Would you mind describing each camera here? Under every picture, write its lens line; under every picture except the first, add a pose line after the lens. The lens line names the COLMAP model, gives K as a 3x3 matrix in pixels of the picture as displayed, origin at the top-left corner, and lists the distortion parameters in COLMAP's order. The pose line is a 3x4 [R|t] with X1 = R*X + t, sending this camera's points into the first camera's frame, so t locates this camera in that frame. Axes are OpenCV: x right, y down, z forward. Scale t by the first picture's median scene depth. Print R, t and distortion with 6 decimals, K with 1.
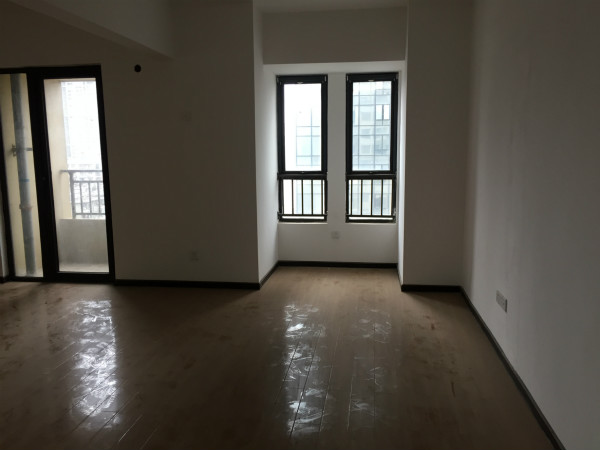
lens RADIAL K [[512.6, 0, 300.0], [0, 512.6, 225.0], [0, 0, 1]] dist [0.095710, -0.129846]
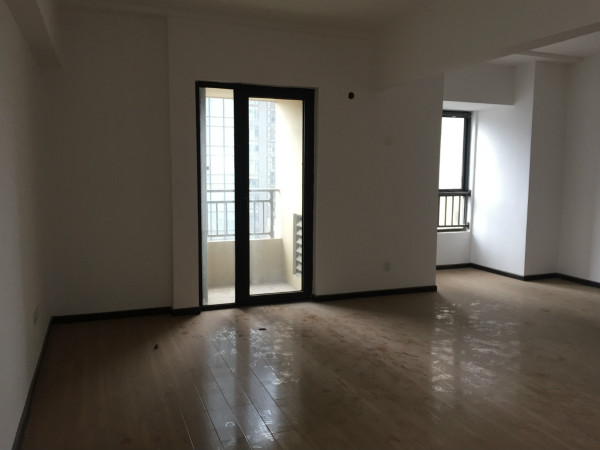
lens RADIAL K [[512.6, 0, 300.0], [0, 512.6, 225.0], [0, 0, 1]] dist [0.095710, -0.129846]
pose [[0.870501, -0.037593, 0.490729, -0.876744], [0.055125, 0.998252, -0.021314, -0.014861], [-0.489070, 0.045605, 0.871052, 0.121886]]
